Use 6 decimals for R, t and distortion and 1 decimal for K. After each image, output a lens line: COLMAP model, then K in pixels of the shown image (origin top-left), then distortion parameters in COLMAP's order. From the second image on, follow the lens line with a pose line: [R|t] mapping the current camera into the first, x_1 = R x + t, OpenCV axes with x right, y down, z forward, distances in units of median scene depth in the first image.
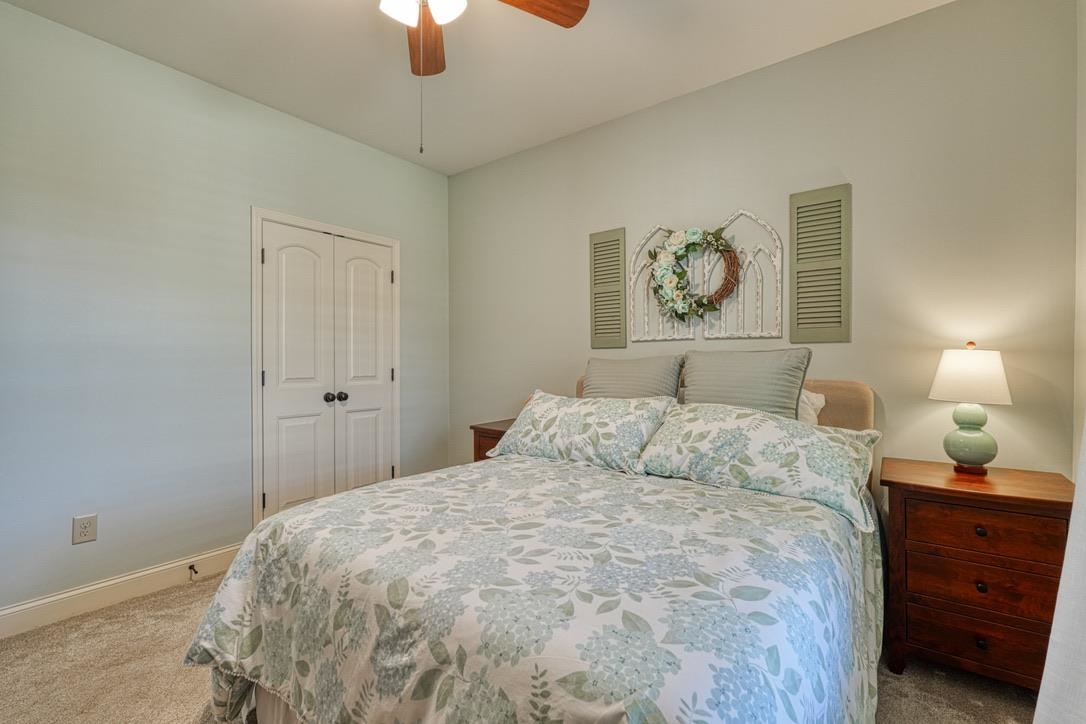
lens RADIAL K [[477.2, 0, 543.0], [0, 477.2, 362.0], [0, 0, 1]] dist [0.000617, 0.000233]
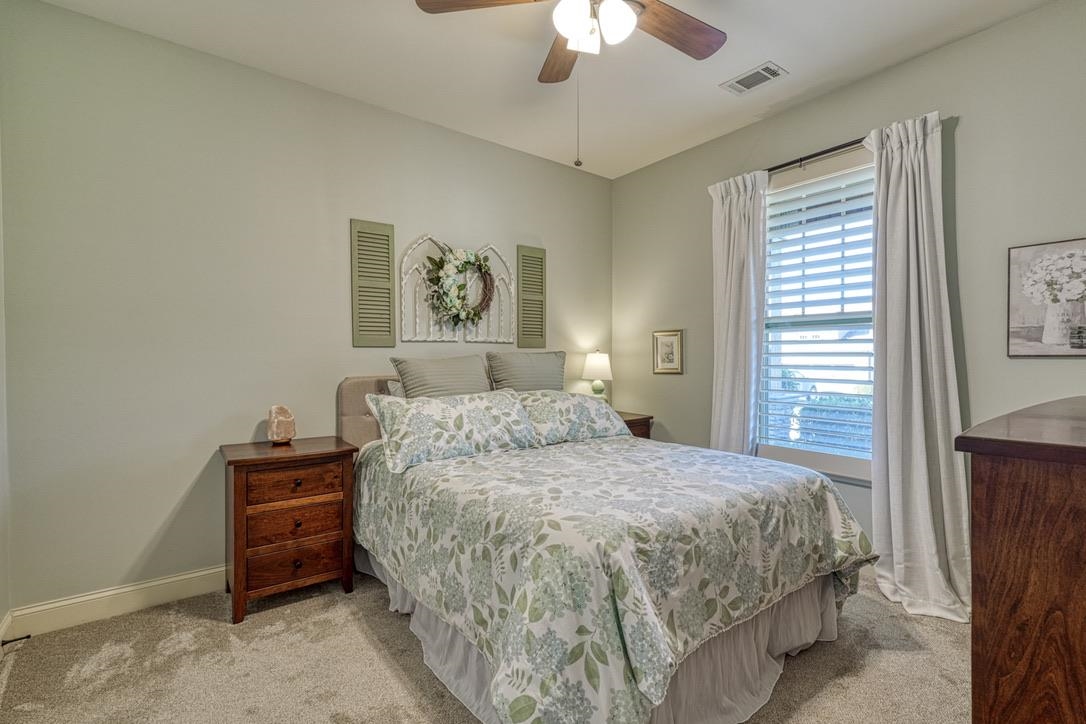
lens RADIAL K [[505.3, 0, 543.0], [0, 505.3, 362.0], [0, 0, 1]] dist [-0.000537, 0.000092]
pose [[0.252085, -0.007714, 0.967674, -1.009599], [0.006529, 0.999959, 0.006270, -0.004587], [-0.967683, 0.004738, 0.252125, 0.575704]]
